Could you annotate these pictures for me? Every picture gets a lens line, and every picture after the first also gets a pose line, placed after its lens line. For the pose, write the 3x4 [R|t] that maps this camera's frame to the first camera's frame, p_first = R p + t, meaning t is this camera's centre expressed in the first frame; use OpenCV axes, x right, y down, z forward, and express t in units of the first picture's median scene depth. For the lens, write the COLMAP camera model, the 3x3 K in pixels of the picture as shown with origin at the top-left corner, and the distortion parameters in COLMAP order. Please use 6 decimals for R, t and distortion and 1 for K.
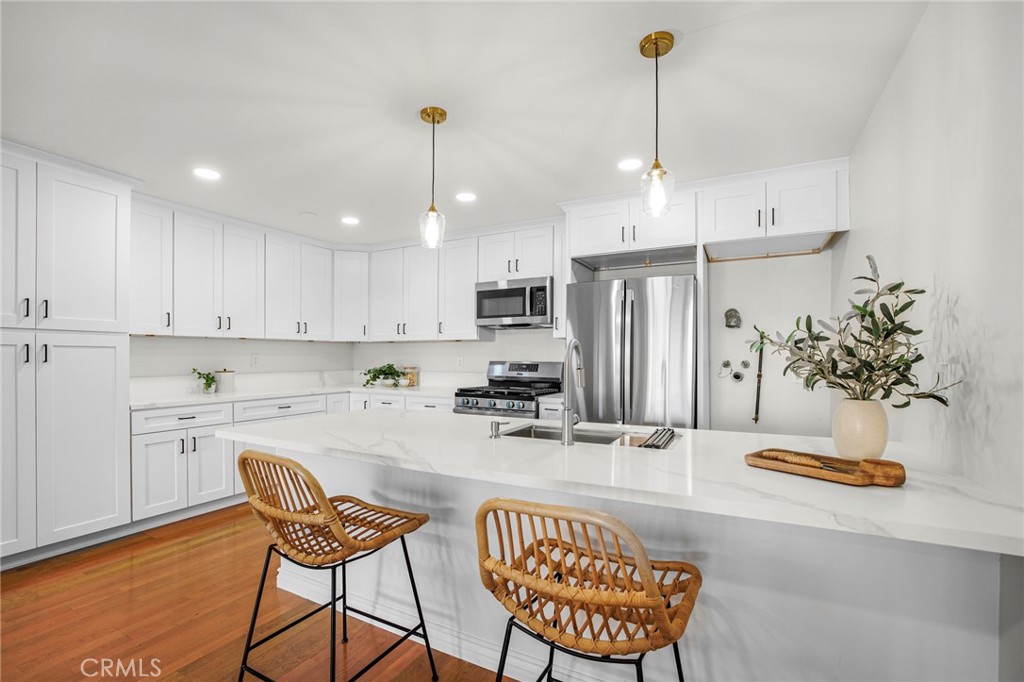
lens RADIAL K [[470.6, 0, 508.6], [0, 470.6, 373.7], [0, 0, 1]] dist [-0.040009, 0.000178]
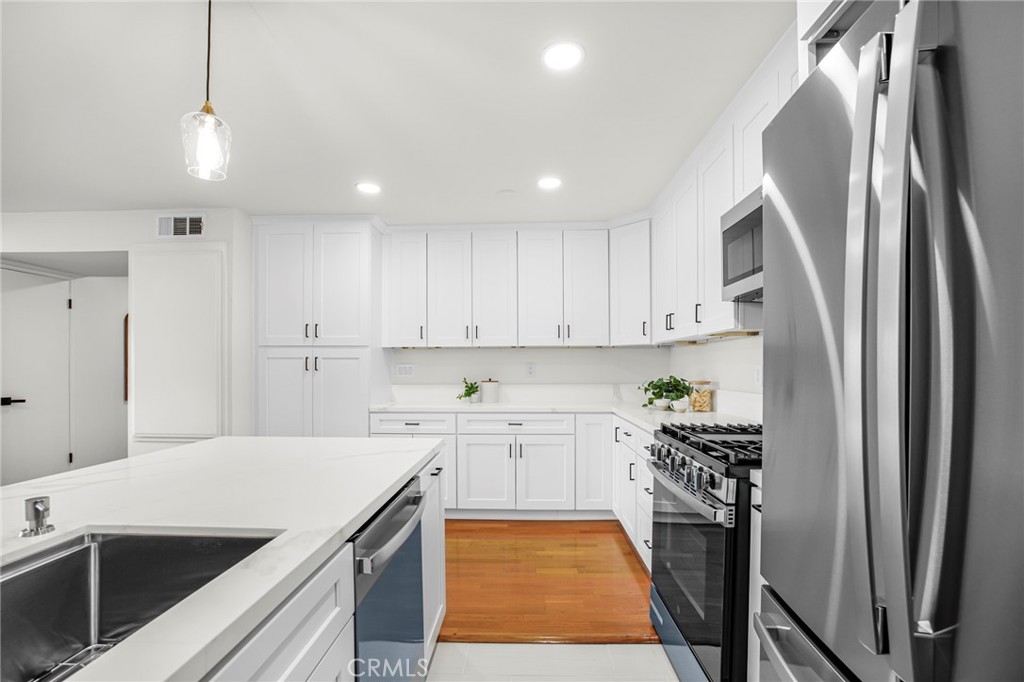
lens RADIAL K [[464.4, 0, 488.5], [0, 464.4, 372.6], [0, 0, 1]] dist [-0.001340, 0.000061]
pose [[0.421236, 0.007158, -0.906923, 0.277550], [-0.028656, 0.999575, -0.005420, -0.017393], [0.906498, 0.028272, 0.421262, 0.569988]]
